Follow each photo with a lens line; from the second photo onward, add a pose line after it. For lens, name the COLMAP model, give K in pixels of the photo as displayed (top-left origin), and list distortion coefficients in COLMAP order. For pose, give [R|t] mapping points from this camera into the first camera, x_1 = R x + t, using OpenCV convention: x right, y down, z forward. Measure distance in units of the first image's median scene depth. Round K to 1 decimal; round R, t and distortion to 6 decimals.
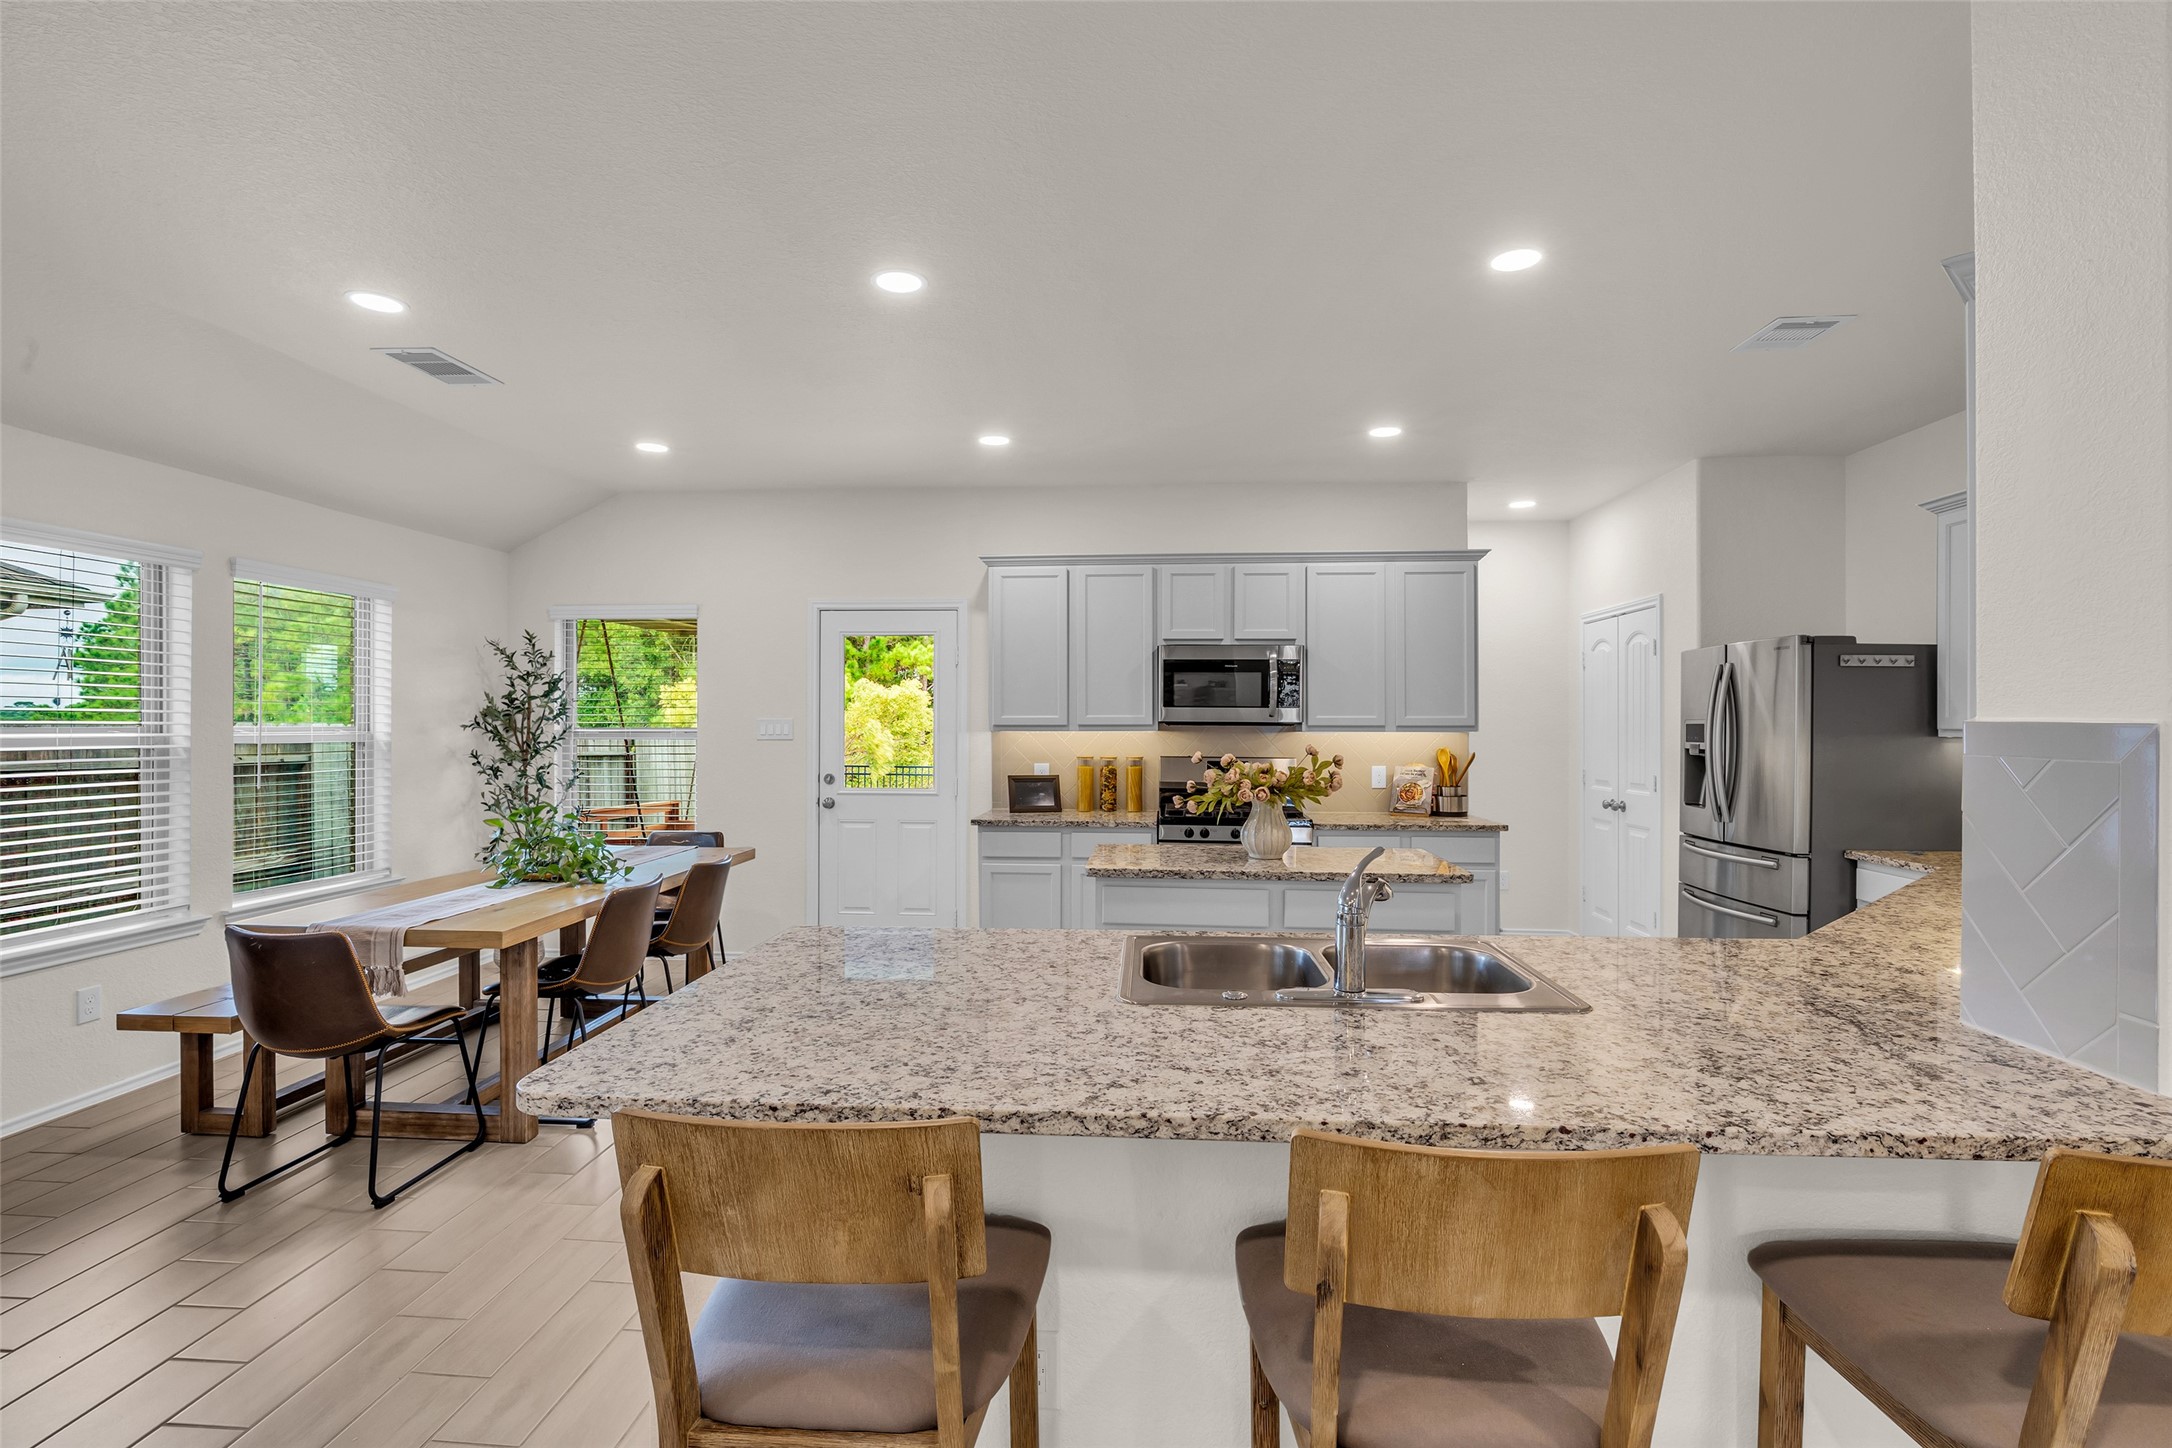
lens RADIAL K [[1001.8, 0, 1084.9], [0, 1001.8, 724.7], [0, 0, 1]] dist [-0.020030, 0.004328]
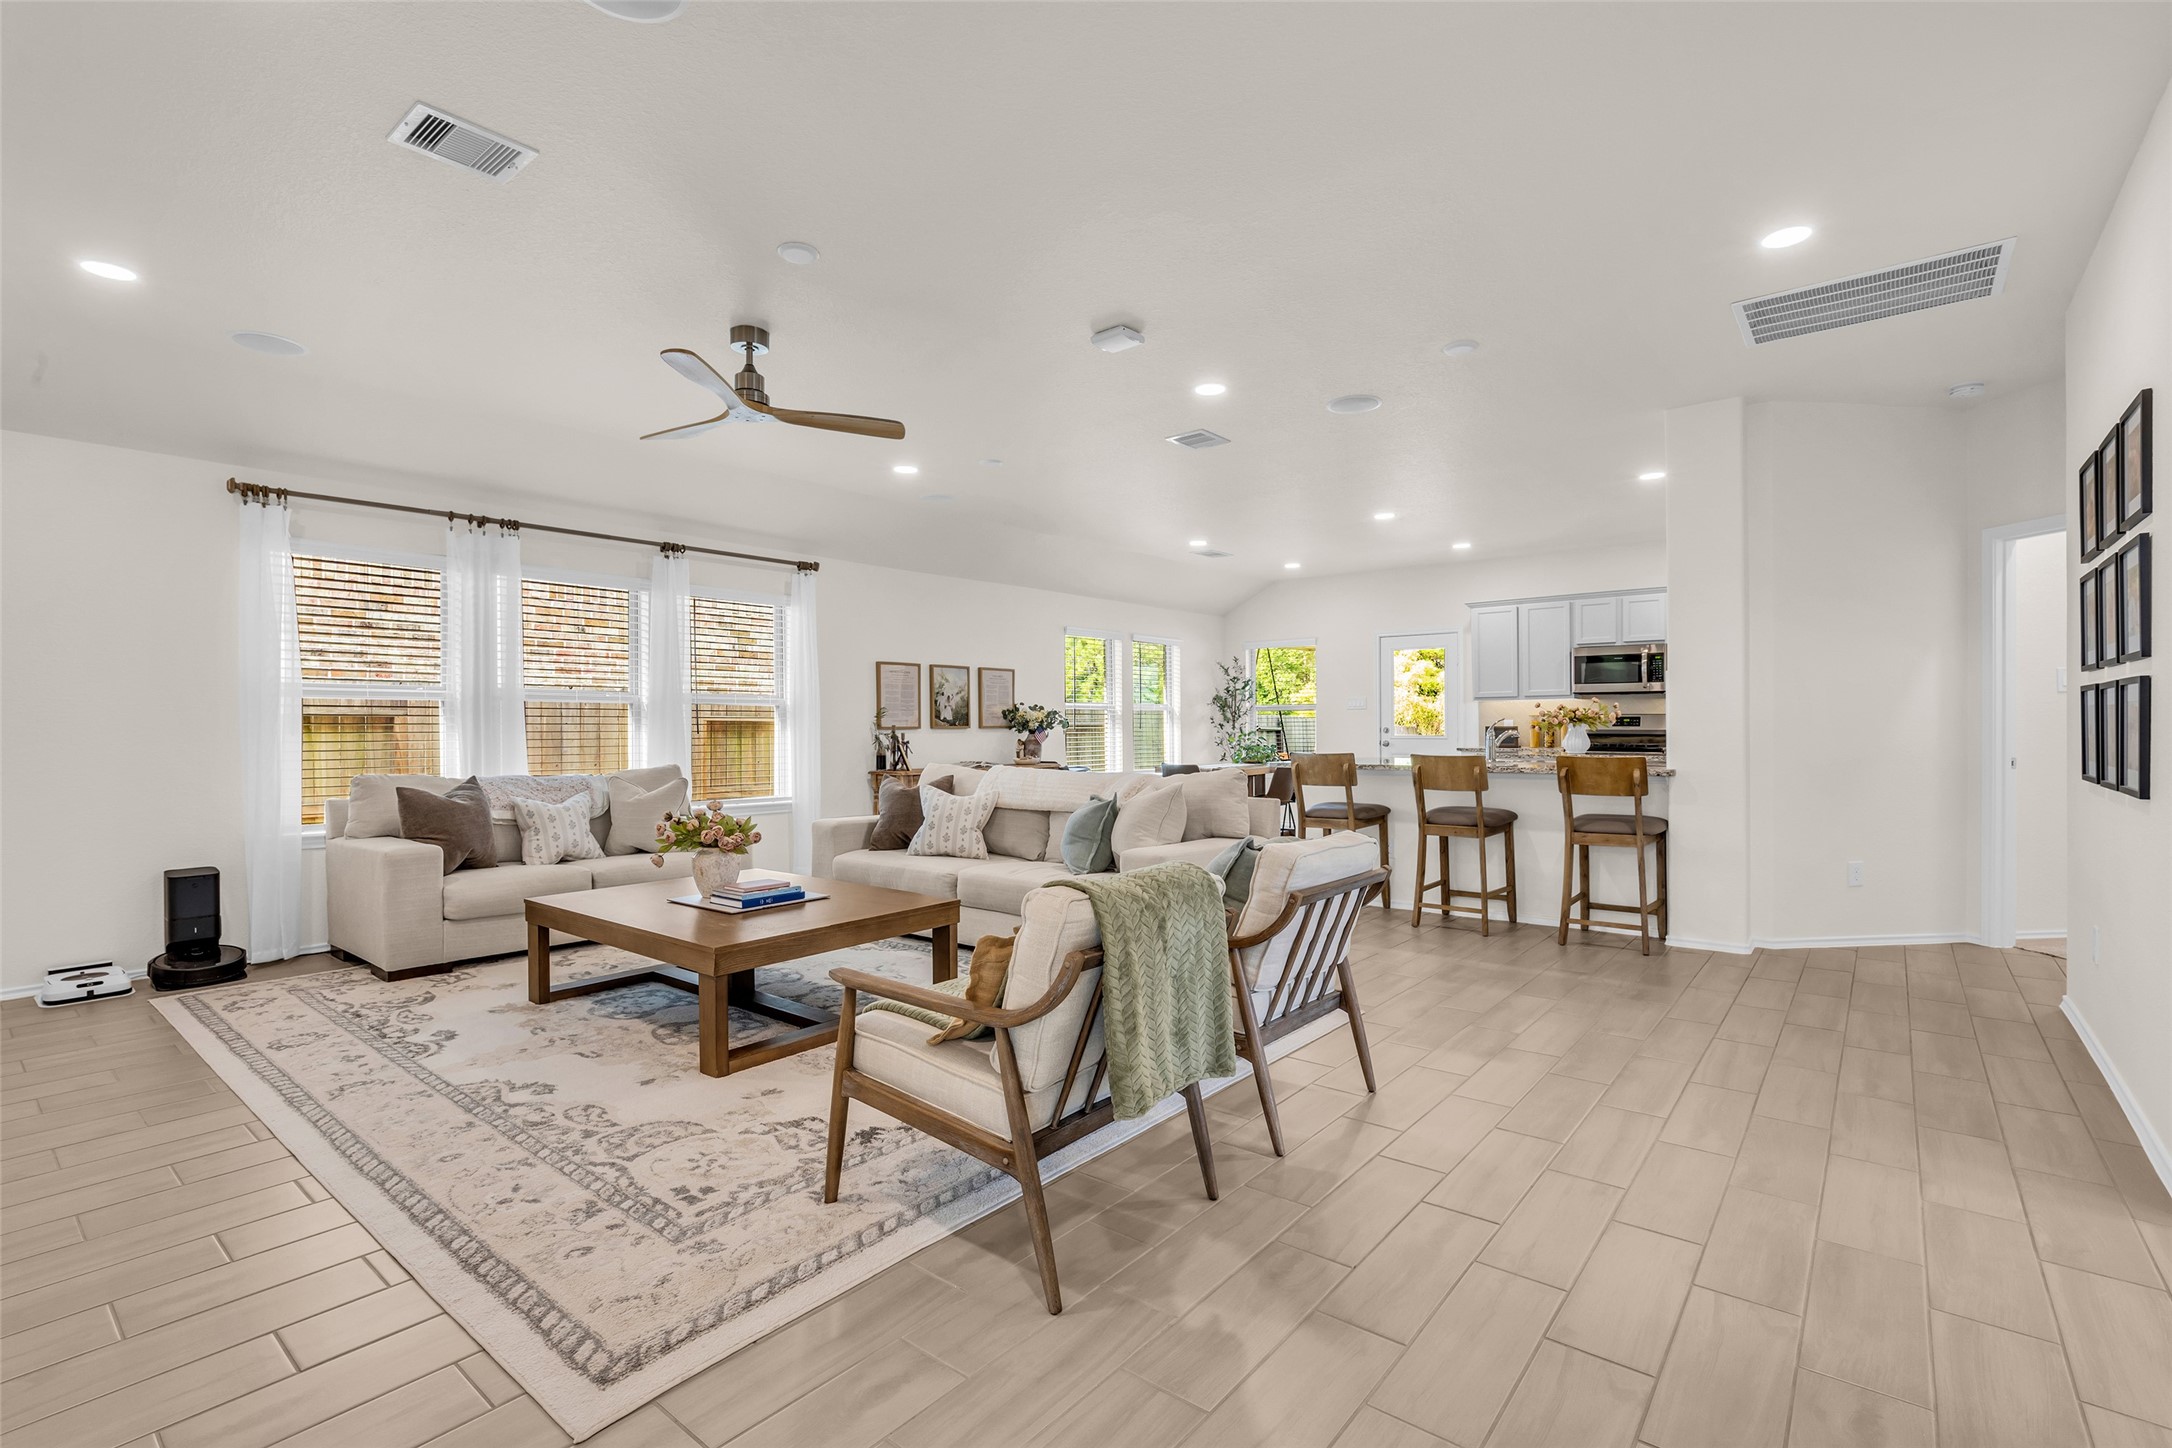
lens RADIAL K [[1001.8, 0, 1085.4], [0, 1001.8, 740.8], [0, 0, 1]] dist [-0.020030, 0.004328]
pose [[0.815735, 0.000635, -0.578425, 0.387140], [0.007485, 0.999904, 0.011655, 0.053684], [0.578377, -0.013837, 0.815652, -0.880492]]
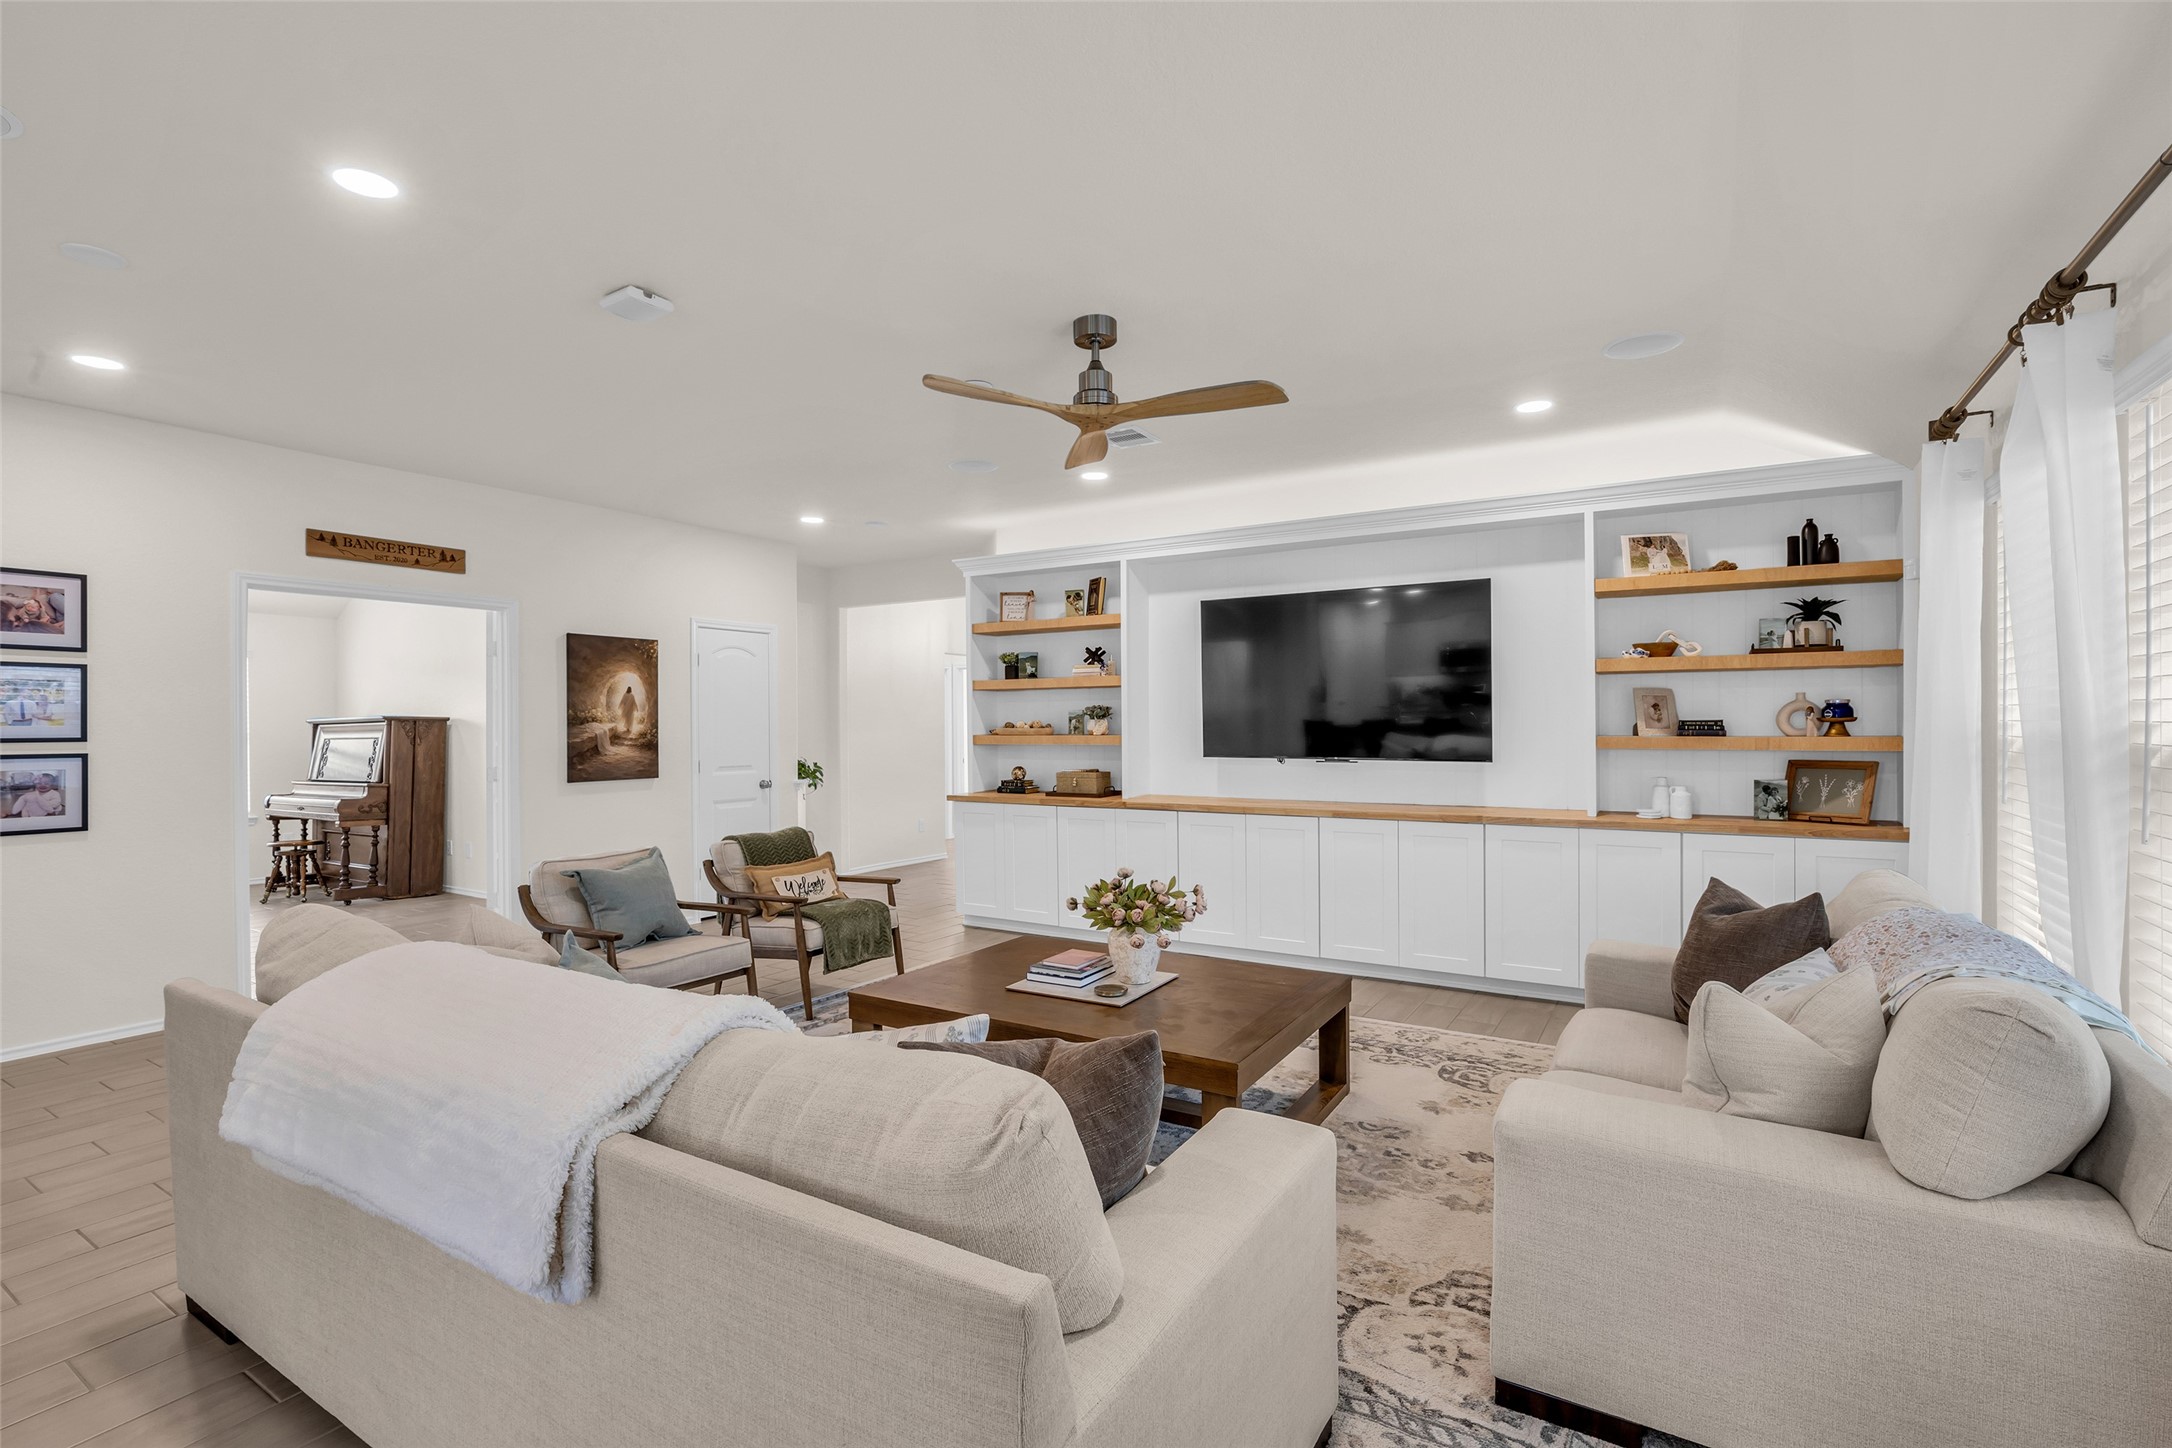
lens RADIAL K [[1001.8, 0, 1063.0], [0, 1001.8, 725.9], [0, 0, 1]] dist [-0.020030, 0.004328]
pose [[-0.885012, 0.000715, 0.465567, -0.573908], [0.003012, 0.999987, 0.004189, 0.006015], [-0.465558, 0.005110, -0.885003, 0.206032]]
